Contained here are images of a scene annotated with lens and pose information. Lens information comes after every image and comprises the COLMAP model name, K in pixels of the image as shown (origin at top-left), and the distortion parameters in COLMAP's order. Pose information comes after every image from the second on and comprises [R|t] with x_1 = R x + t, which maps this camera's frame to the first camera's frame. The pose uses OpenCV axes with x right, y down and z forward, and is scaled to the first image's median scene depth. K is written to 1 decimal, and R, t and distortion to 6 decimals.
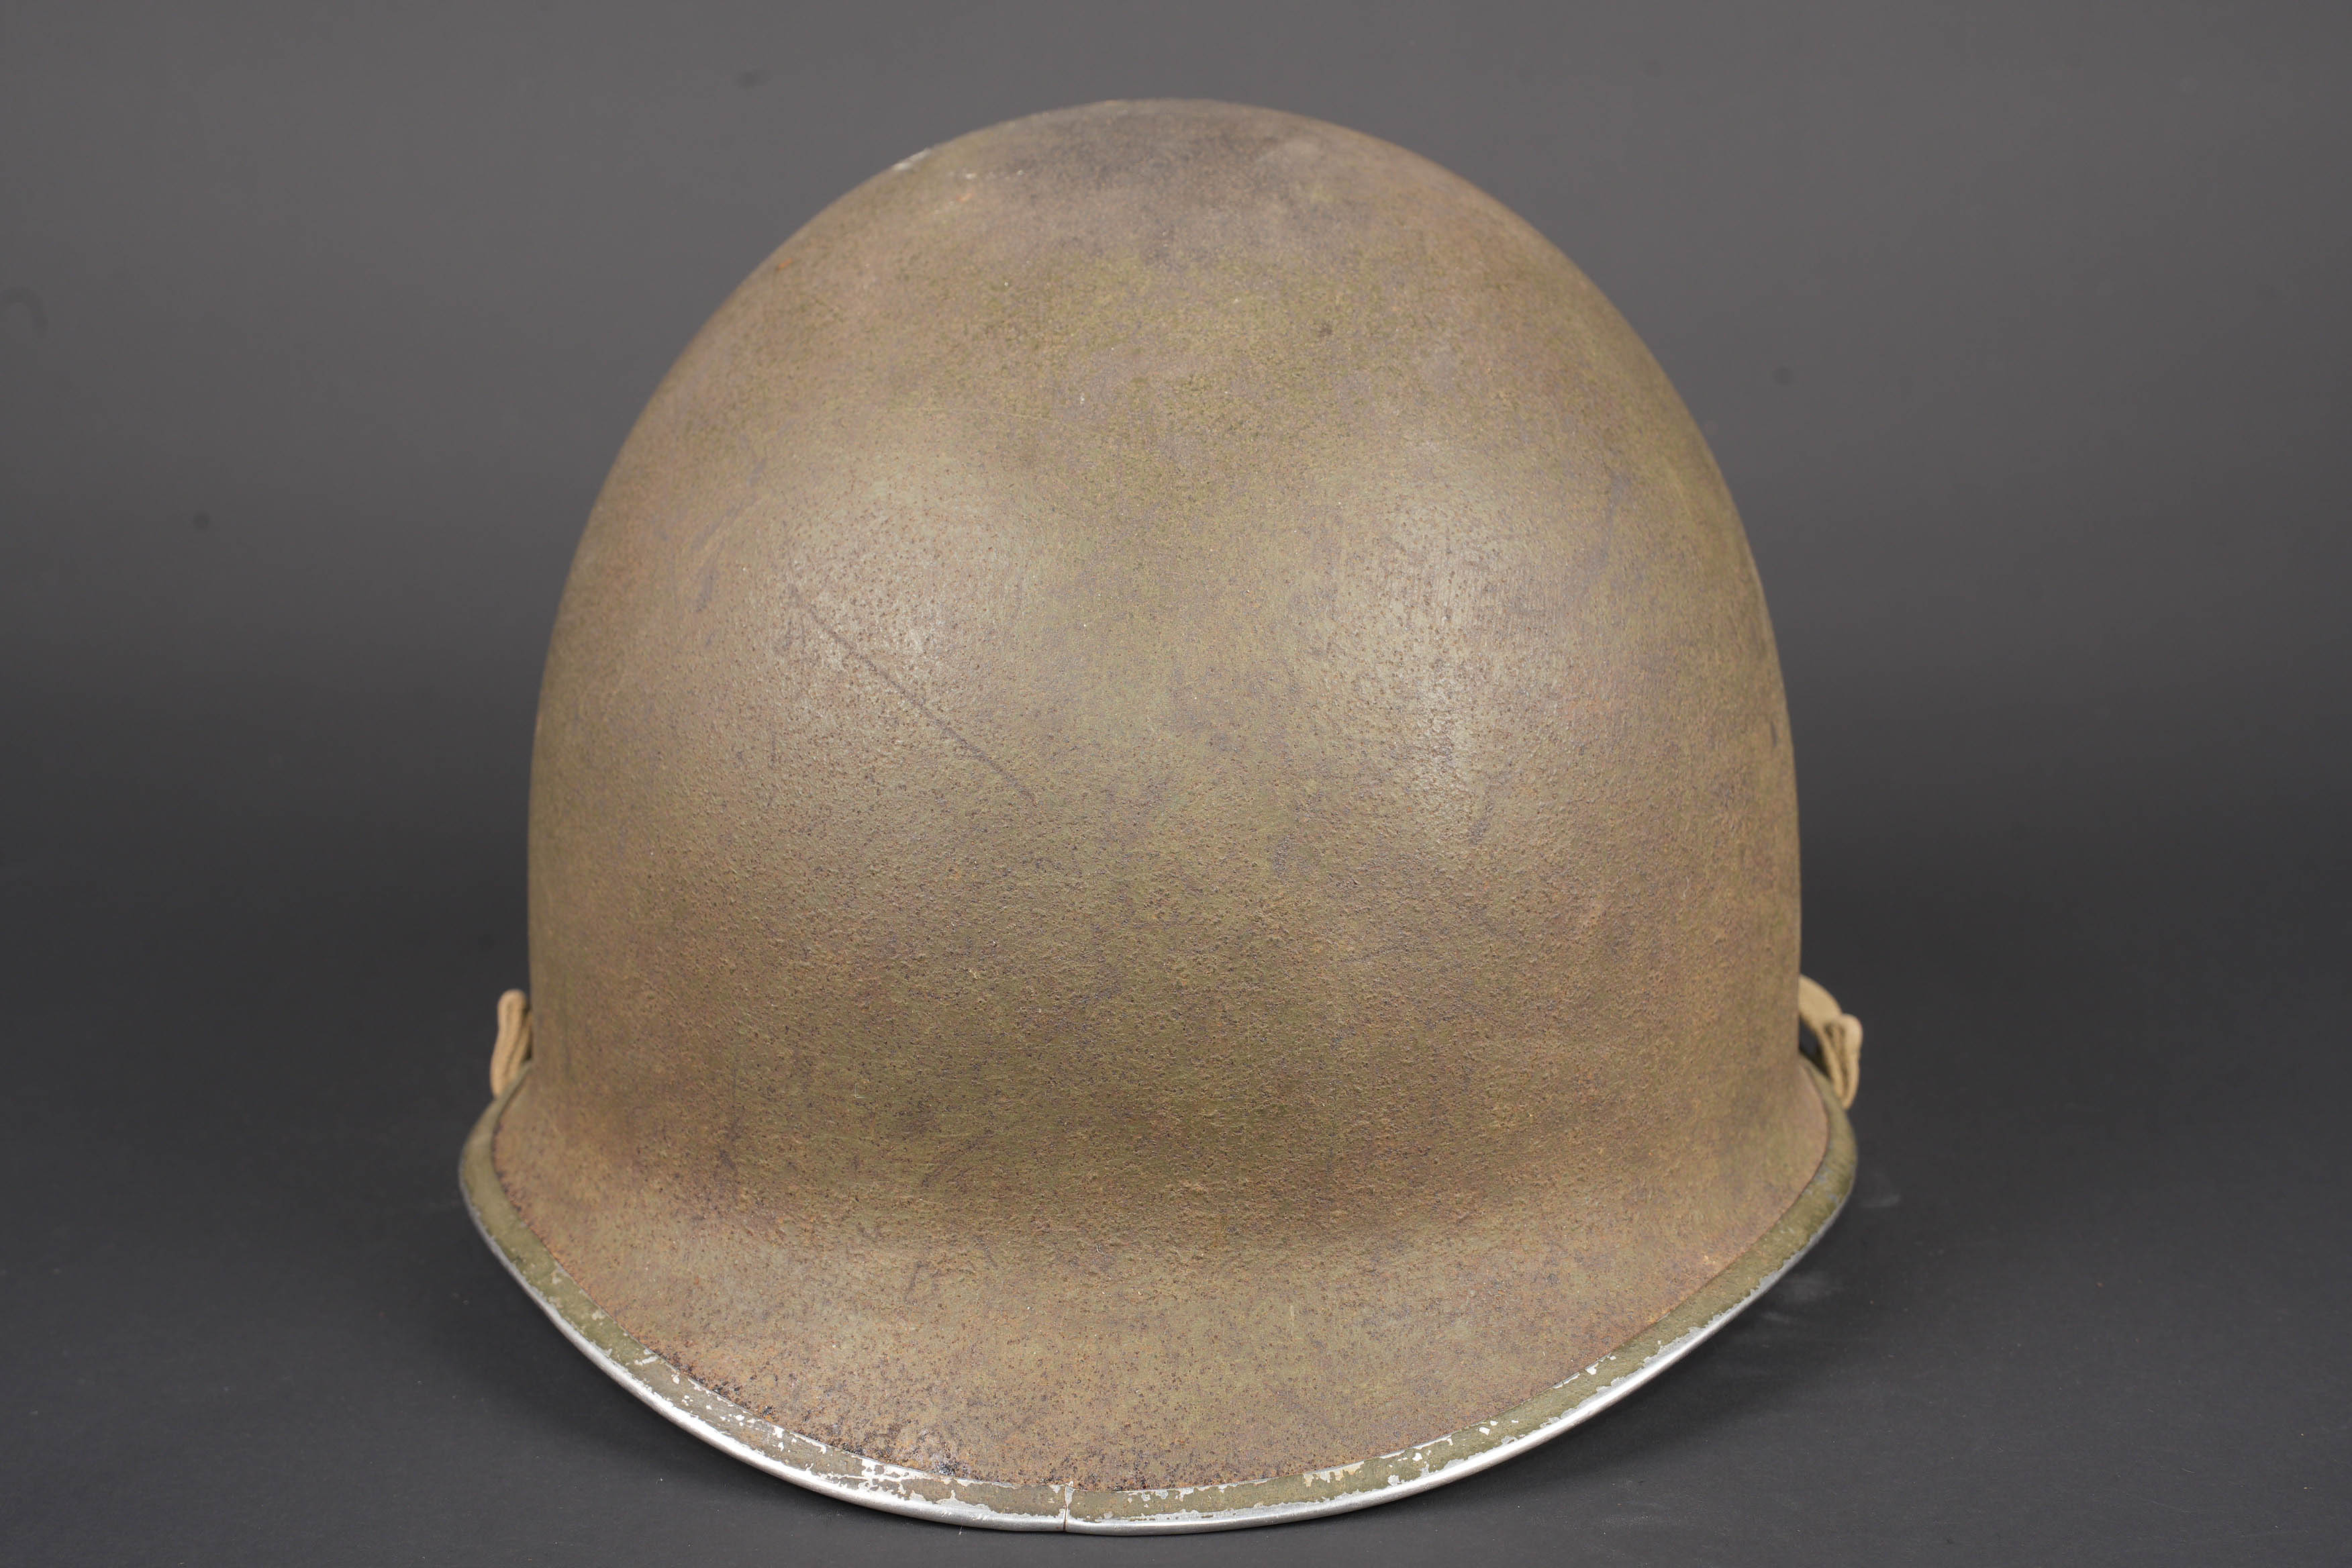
lens RADIAL K [[3759.1, 0, 1175.3], [0, 3759.1, 788.0], [0, 0, 1]] dist [0.183013, 0.000000]
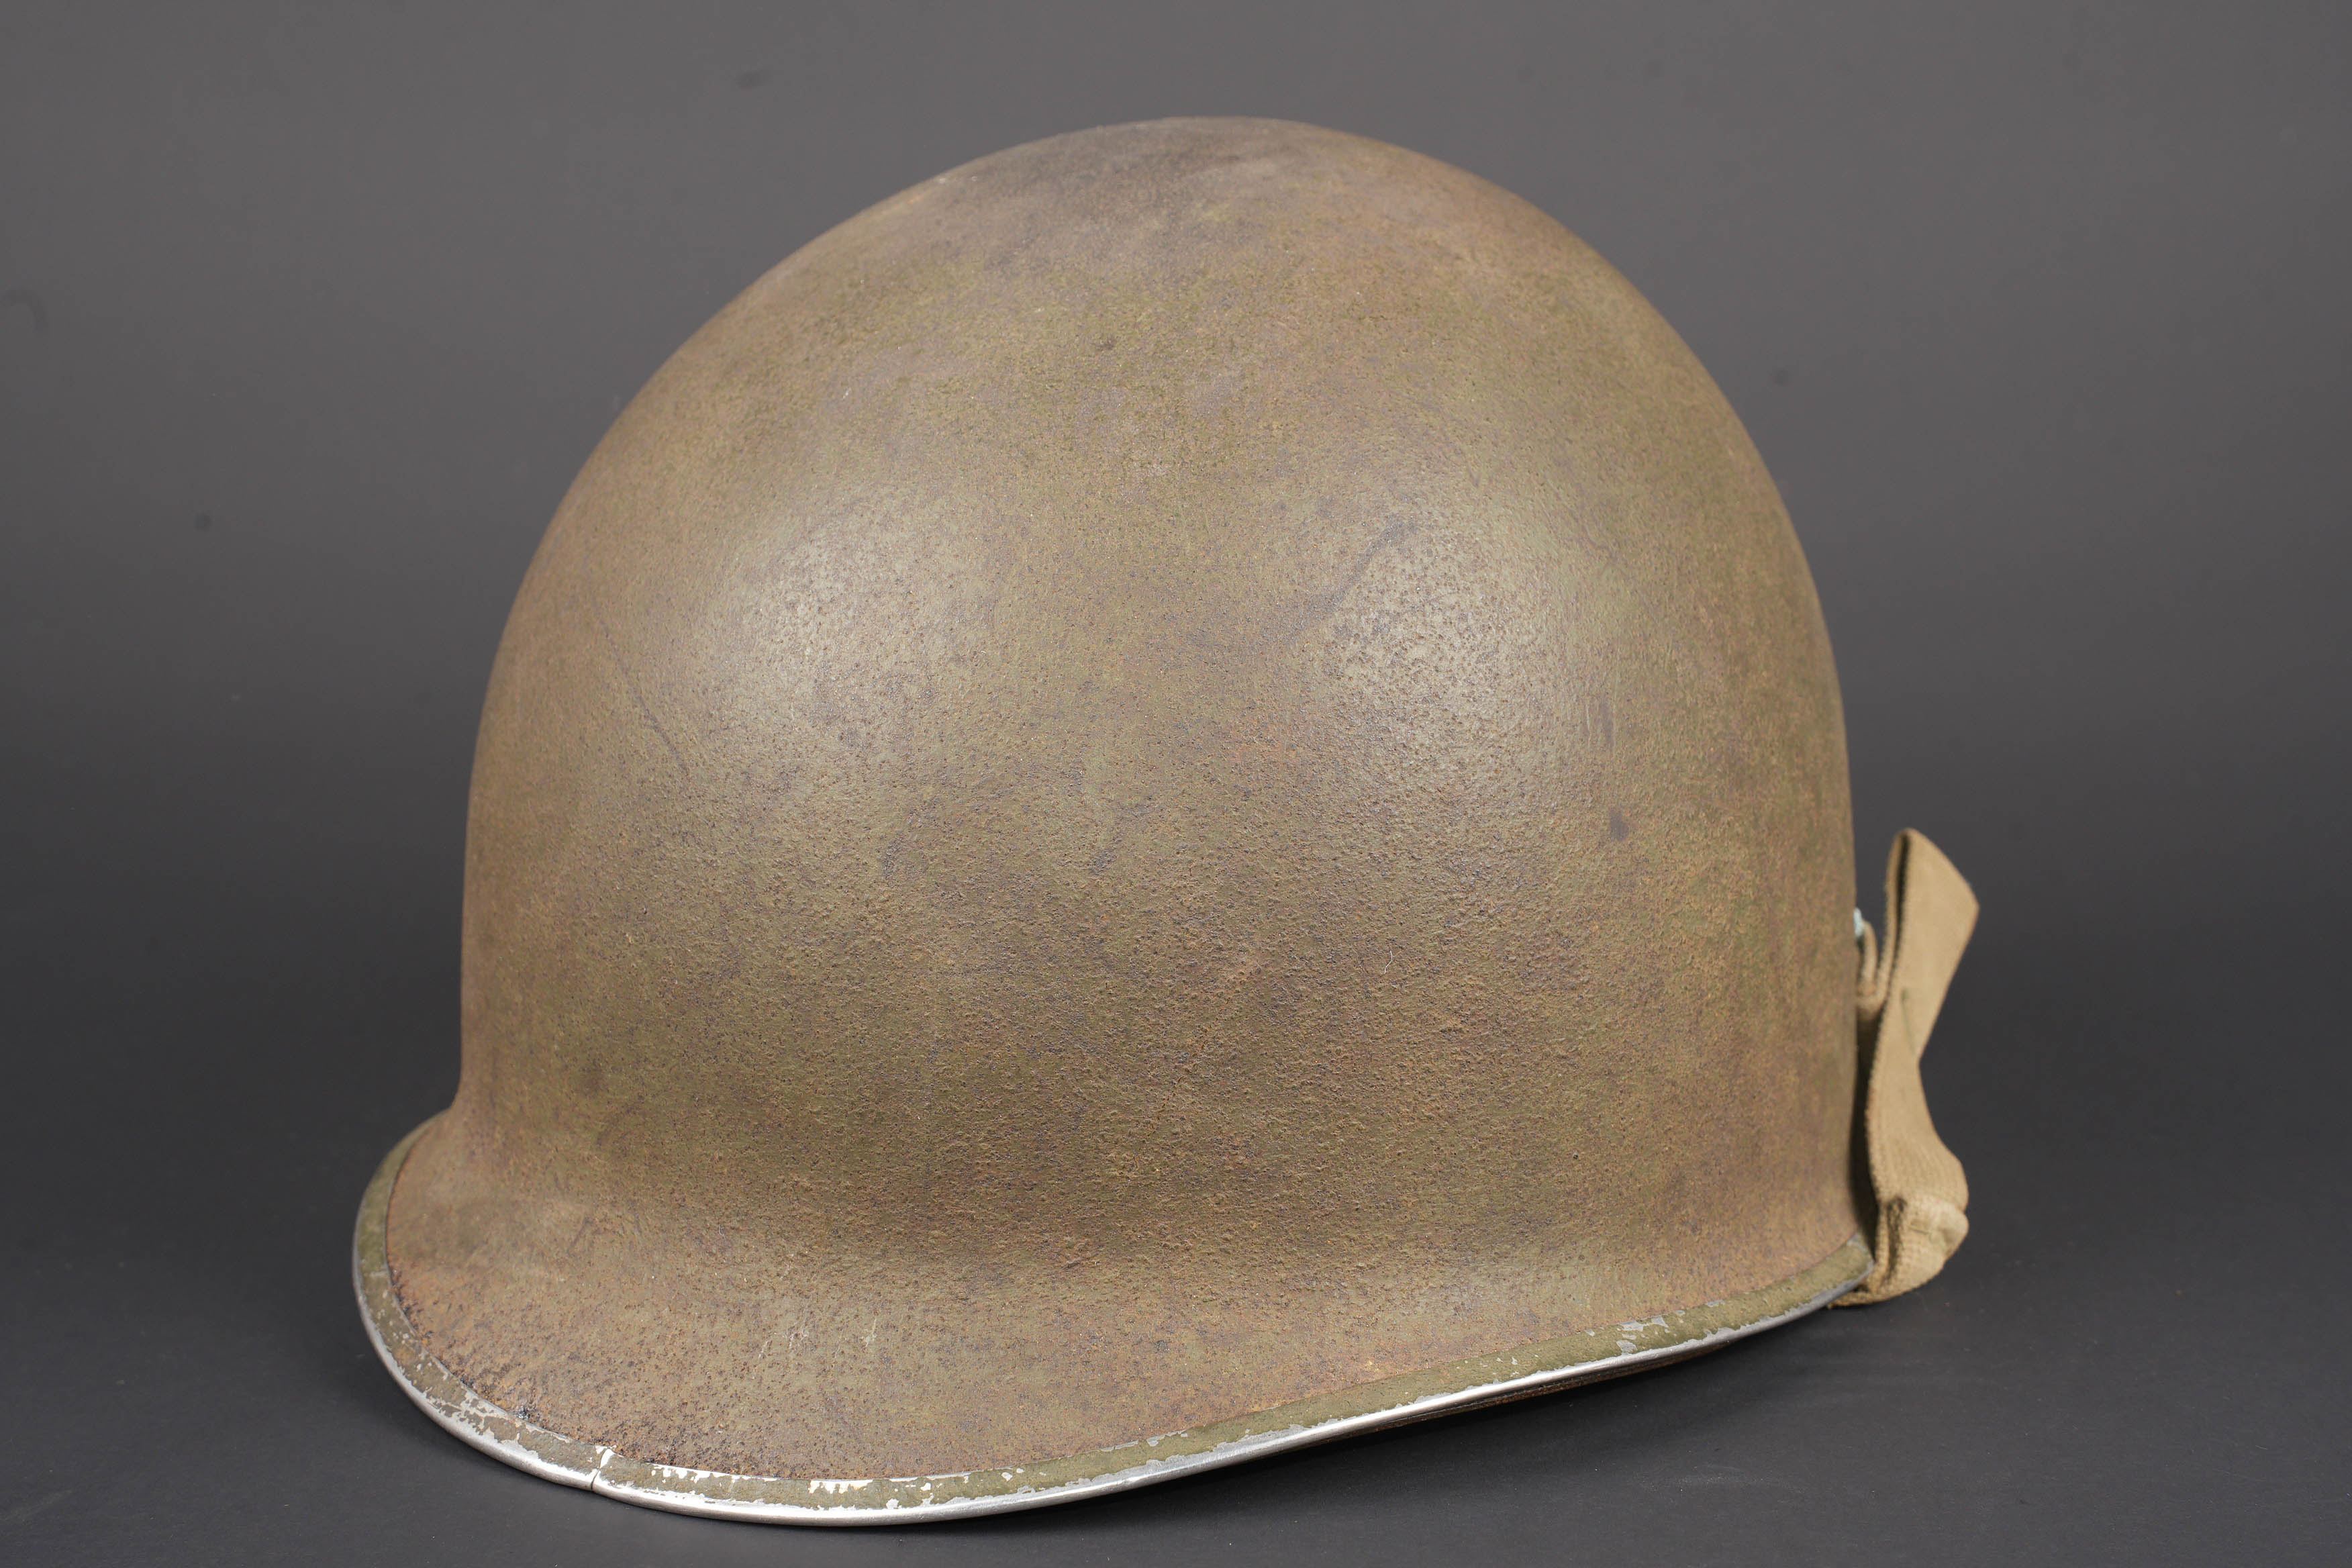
lens RADIAL K [[4370.8, 0, 1179.8], [0, 4370.8, 784.4], [0, 0, 1]] dist [0.316638, 0.000000]
pose [[0.869936, 0.109544, -0.480844, 0.636342], [-0.131567, 0.991232, -0.012209, 0.002841], [0.475291, 0.073884, 0.876721, 0.022299]]
